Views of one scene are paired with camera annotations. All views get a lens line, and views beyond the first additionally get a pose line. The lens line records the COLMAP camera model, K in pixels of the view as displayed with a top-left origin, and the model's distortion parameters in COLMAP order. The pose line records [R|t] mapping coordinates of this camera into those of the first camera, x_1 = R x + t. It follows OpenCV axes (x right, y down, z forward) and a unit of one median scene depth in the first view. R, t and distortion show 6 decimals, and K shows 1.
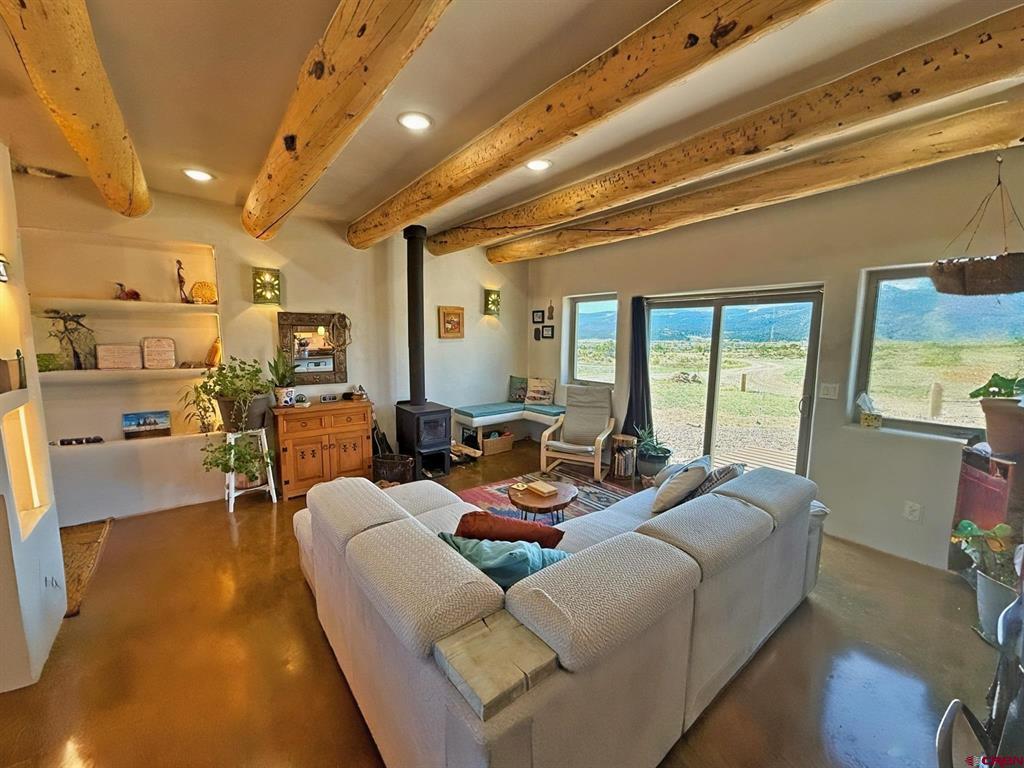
lens RADIAL K [[408.4, 0, 514.4], [0, 408.4, 384.1], [0, 0, 1]] dist [-0.000294, -0.002145]
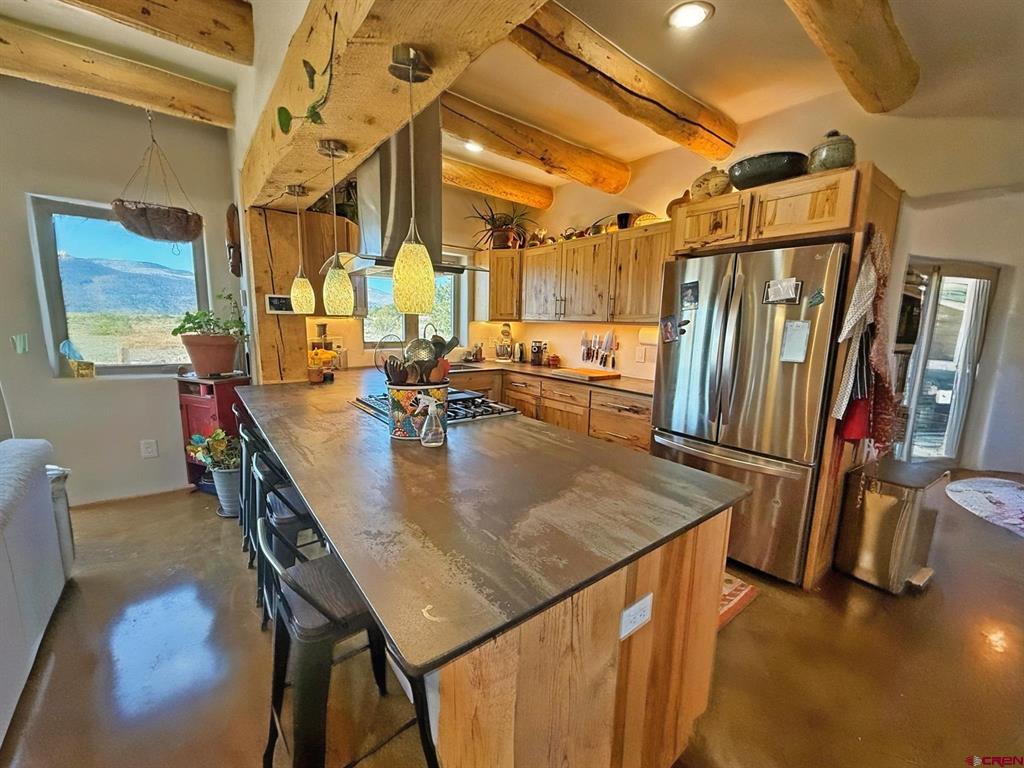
lens RADIAL K [[408.4, 0, 517.5], [0, 408.4, 378.6], [0, 0, 1]] dist [-0.000294, -0.002145]
pose [[-0.015878, -0.151285, 0.988363, -0.030899], [0.093139, 0.983966, 0.152108, 0.041804], [-0.995526, 0.094471, -0.001532, 0.025330]]
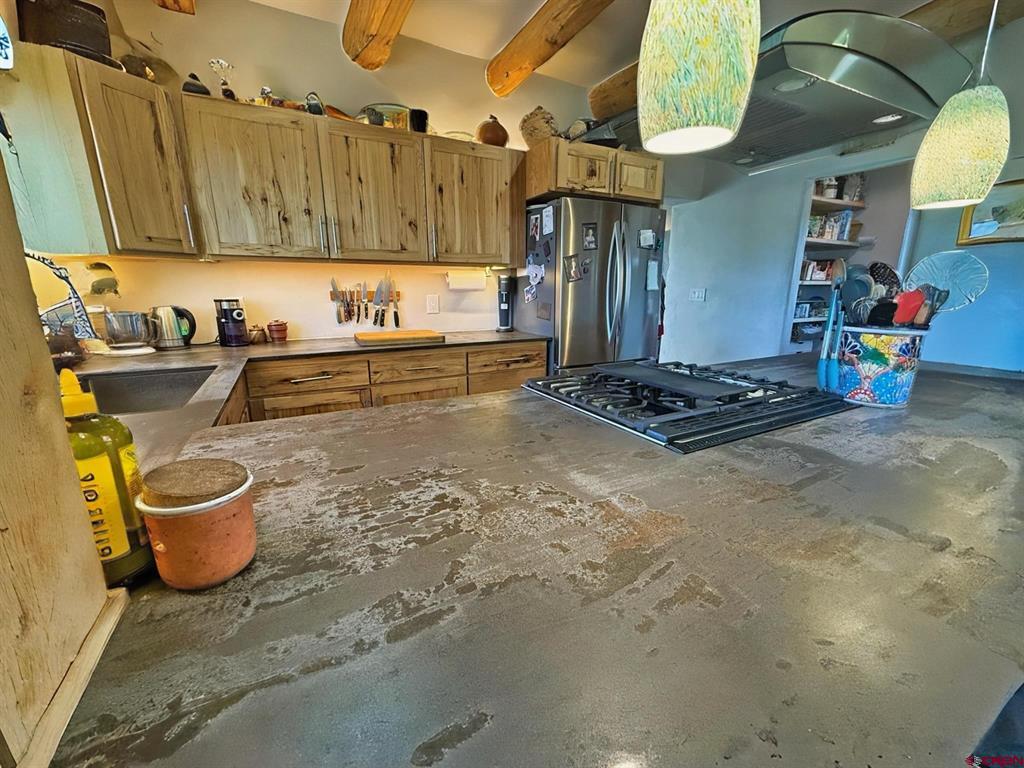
lens RADIAL K [[408.4, 0, 512.9], [0, 408.4, 384.2], [0, 0, 1]] dist [-0.000294, -0.002145]
pose [[-0.985634, -0.050807, 0.161072, 0.535496], [0.007709, 0.939154, 0.343409, 0.034575], [-0.168719, 0.339718, -0.925271, 0.428108]]
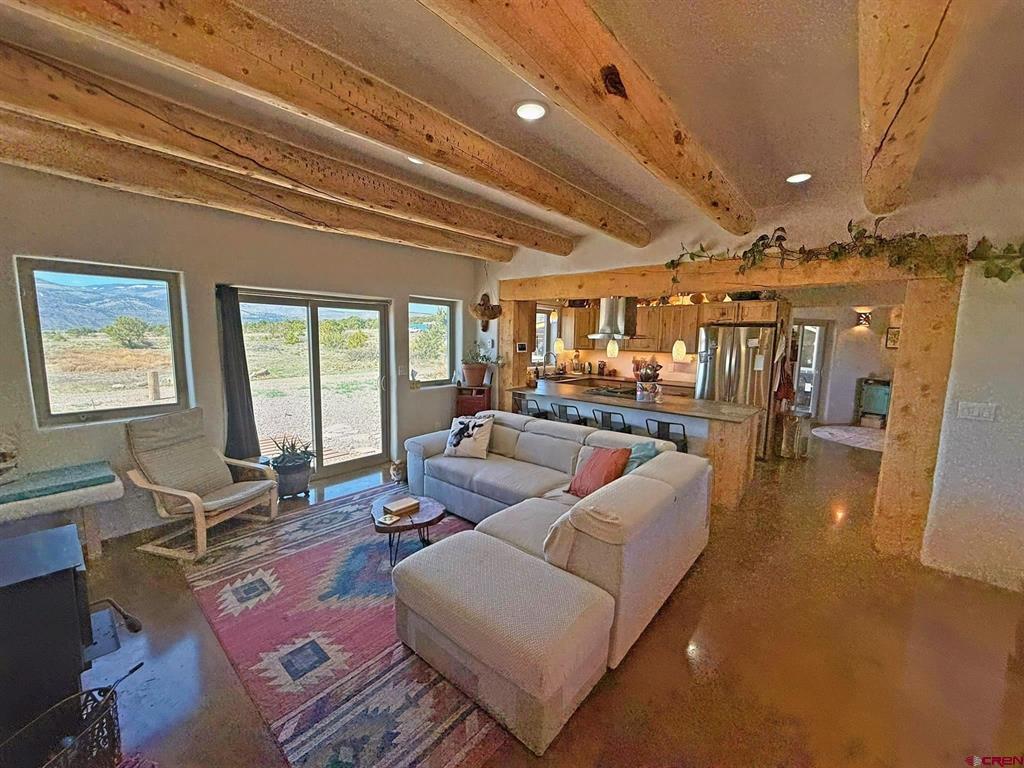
lens RADIAL K [[408.4, 0, 512.3], [0, 408.4, 382.9], [0, 0, 1]] dist [-0.000294, -0.002145]
pose [[-0.200121, -0.130195, 0.971082, -0.620327], [0.096644, 0.983675, 0.151800, -0.097958], [-0.974993, 0.124228, -0.184272, 0.661193]]
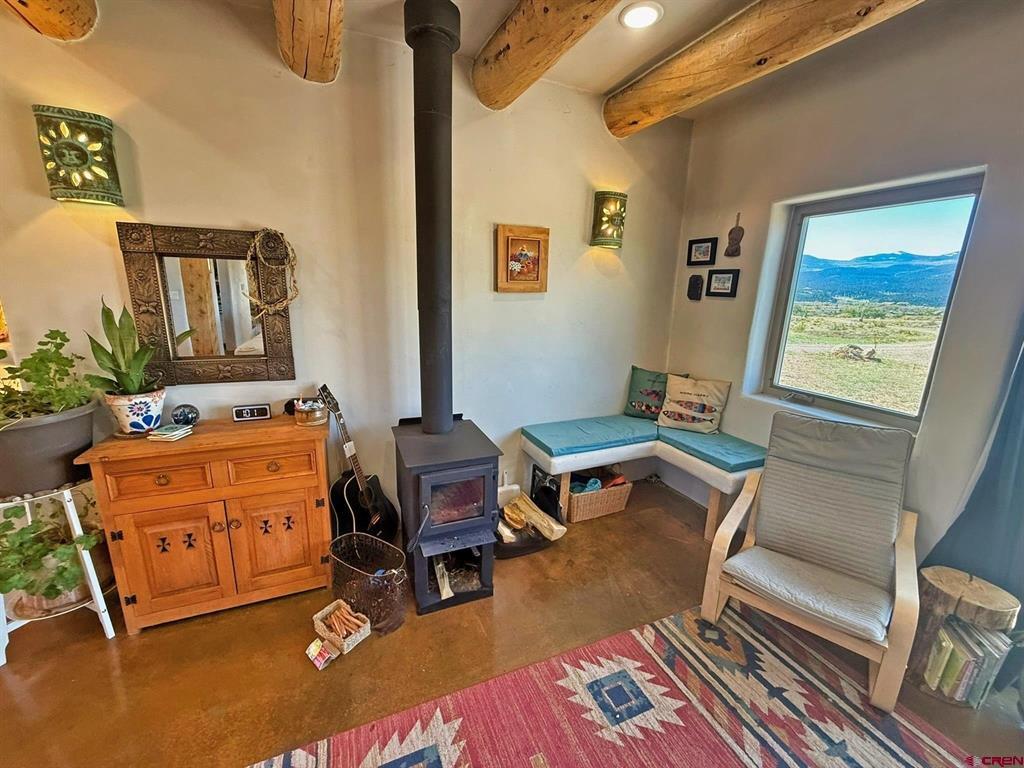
lens RADIAL K [[408.4, 0, 510.4], [0, 408.4, 383.6], [0, 0, 1]] dist [-0.000294, -0.002145]
pose [[0.966047, 0.077311, -0.246529, -0.041345], [-0.050898, 0.992430, 0.111772, -0.067026], [0.253303, -0.095429, 0.962669, 0.604437]]
